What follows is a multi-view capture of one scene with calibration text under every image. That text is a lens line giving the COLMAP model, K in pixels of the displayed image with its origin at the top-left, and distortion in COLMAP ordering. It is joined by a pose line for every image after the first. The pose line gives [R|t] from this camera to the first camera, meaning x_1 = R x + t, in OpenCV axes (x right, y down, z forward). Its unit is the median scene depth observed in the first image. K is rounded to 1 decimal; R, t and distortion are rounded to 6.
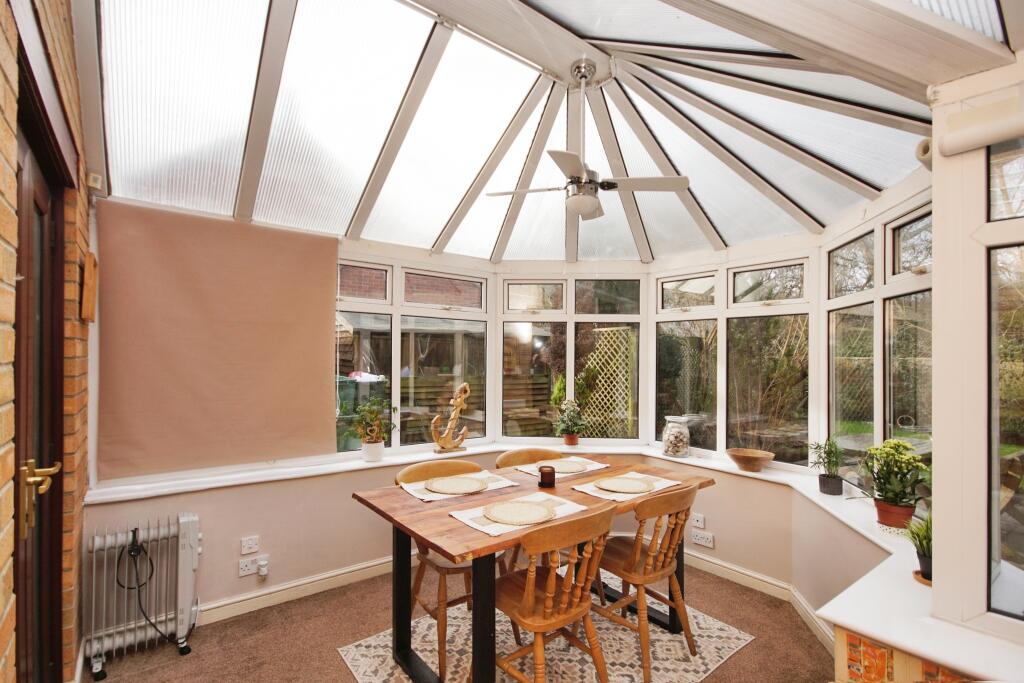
lens RADIAL K [[457.1, 0, 506.7], [0, 457.1, 344.4], [0, 0, 1]] dist [-0.000882, -0.000689]
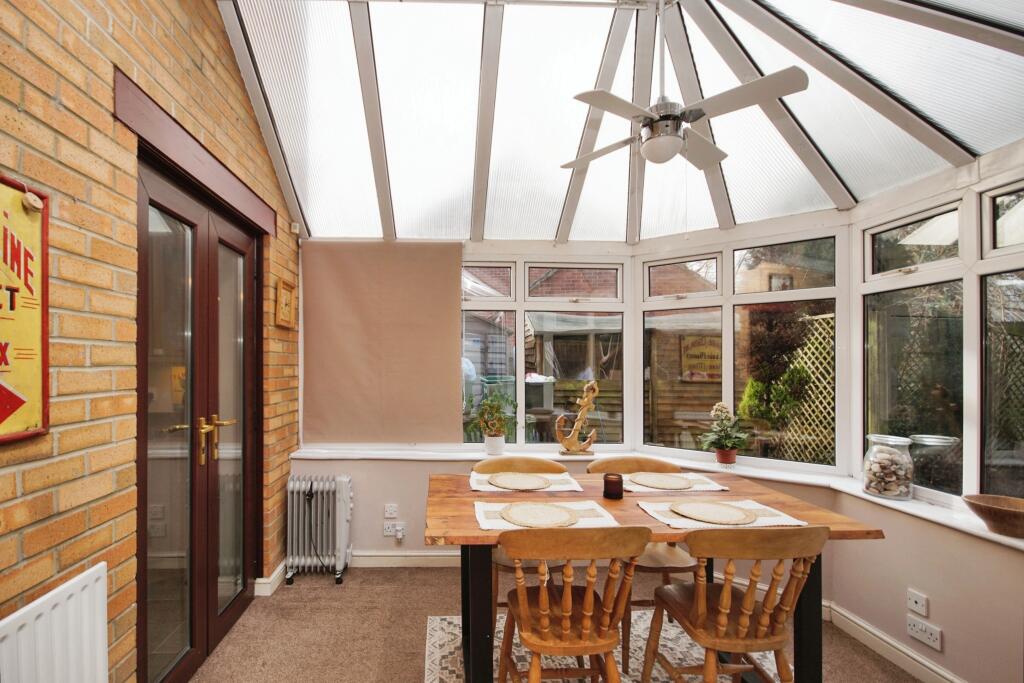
lens RADIAL K [[469.1, 0, 465.5], [0, 469.1, 353.1], [0, 0, 1]] dist [-0.000353, -0.000424]
pose [[0.813380, -0.017025, -0.581483, 0.297303], [0.016237, 0.999847, -0.006561, 0.037285], [0.581506, -0.004105, 0.813532, 0.115474]]
